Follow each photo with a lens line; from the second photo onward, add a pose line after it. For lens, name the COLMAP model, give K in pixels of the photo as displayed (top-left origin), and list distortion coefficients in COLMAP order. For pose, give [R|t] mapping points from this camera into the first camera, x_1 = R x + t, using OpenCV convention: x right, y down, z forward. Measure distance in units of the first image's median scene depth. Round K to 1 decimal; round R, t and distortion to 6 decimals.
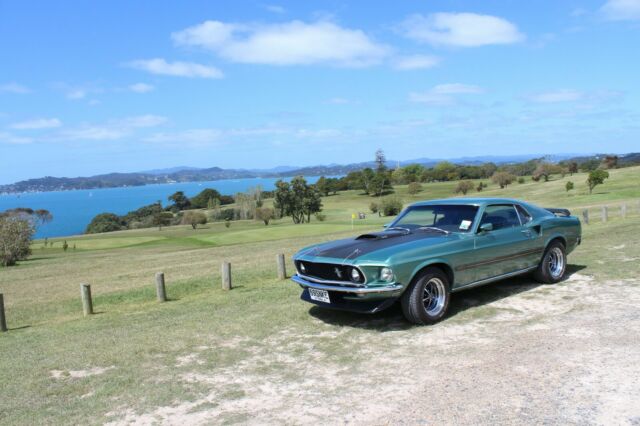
lens RADIAL K [[546.0, 0, 319.6], [0, 546.0, 217.7], [0, 0, 1]] dist [-0.107222, 0.048065]
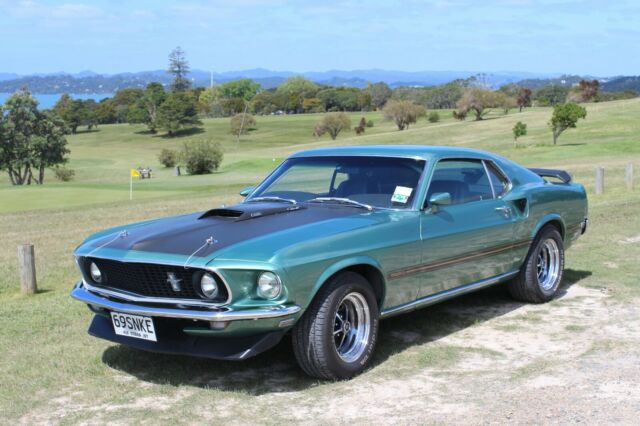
lens RADIAL K [[1022.7, 0, 317.1], [0, 1022.7, 211.8], [0, 0, 1]] dist [-0.013354, 0.000000]
pose [[0.968294, 0.016214, 0.249285, -0.059005], [-0.024411, 0.999257, 0.029824, 0.001868], [-0.248617, -0.034964, 0.967971, 0.026930]]
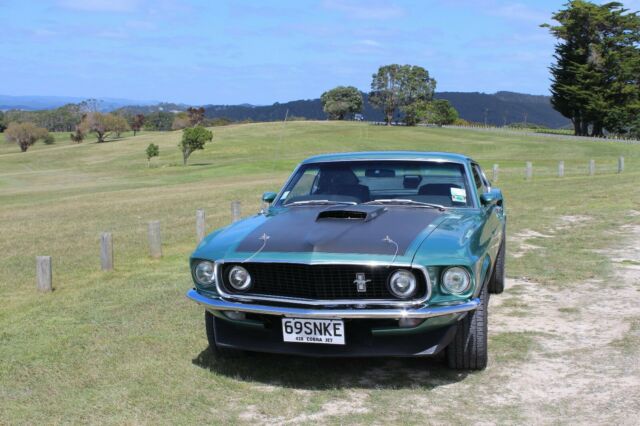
lens RADIAL K [[940.6, 0, 321.3], [0, 940.6, 213.9], [0, 0, 1]] dist [-0.035456, 0.000000]
pose [[0.780912, 0.000406, 0.624641, -0.416957], [-0.006867, 0.999945, 0.007936, 0.023289], [-0.624603, -0.010487, 0.780872, 0.263249]]
